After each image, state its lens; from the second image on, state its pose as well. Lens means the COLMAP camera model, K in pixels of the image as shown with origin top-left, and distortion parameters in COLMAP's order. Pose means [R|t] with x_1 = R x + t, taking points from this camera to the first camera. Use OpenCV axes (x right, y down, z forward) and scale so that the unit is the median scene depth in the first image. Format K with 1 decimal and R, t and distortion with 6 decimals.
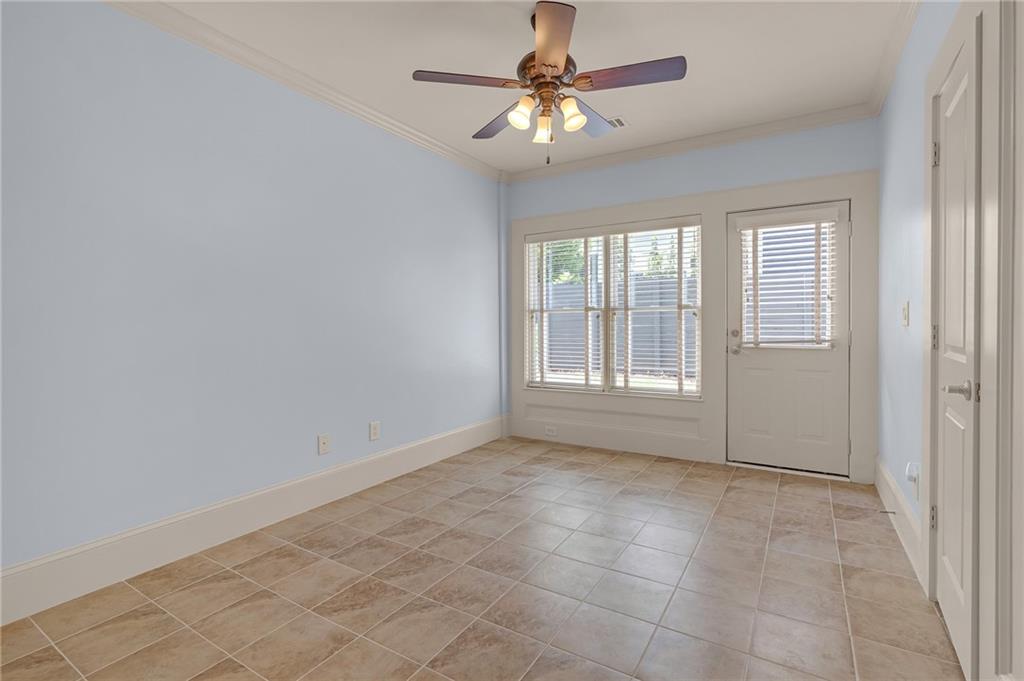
lens RADIAL K [[462.7, 0, 514.3], [0, 462.7, 332.5], [0, 0, 1]] dist [0.002163, 0.000274]
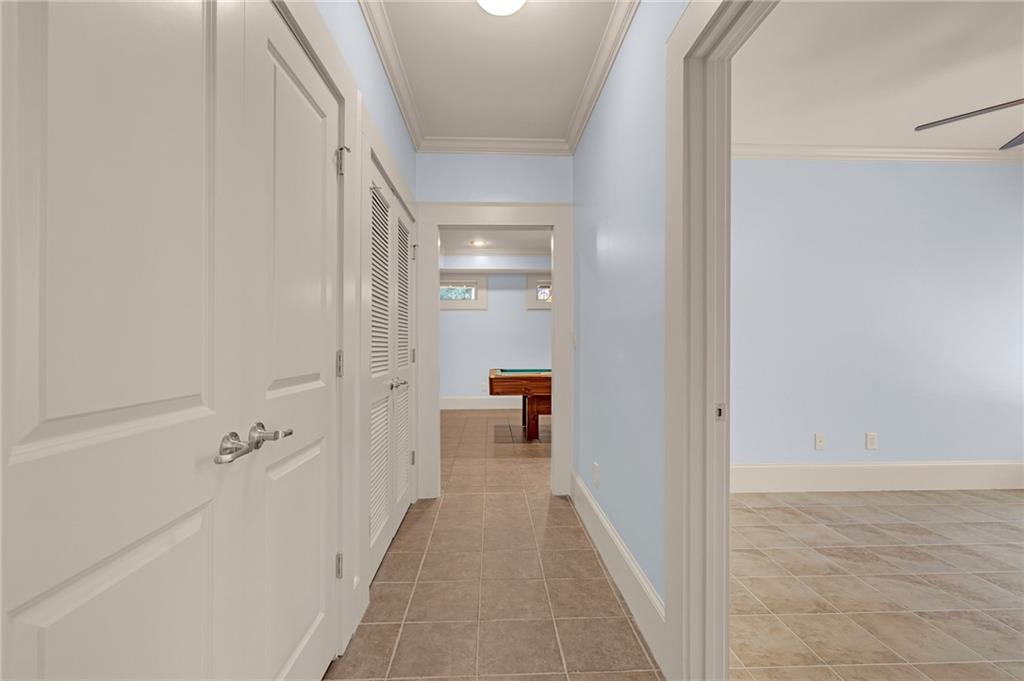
lens RADIAL K [[462.7, 0, 511.2], [0, 462.7, 337.8], [0, 0, 1]] dist [0.002163, 0.000274]
pose [[0.569003, 0.004260, -0.822325, 0.154167], [-0.020200, 0.999757, -0.008798, -0.004536], [0.822087, 0.021617, 0.568951, -0.446768]]
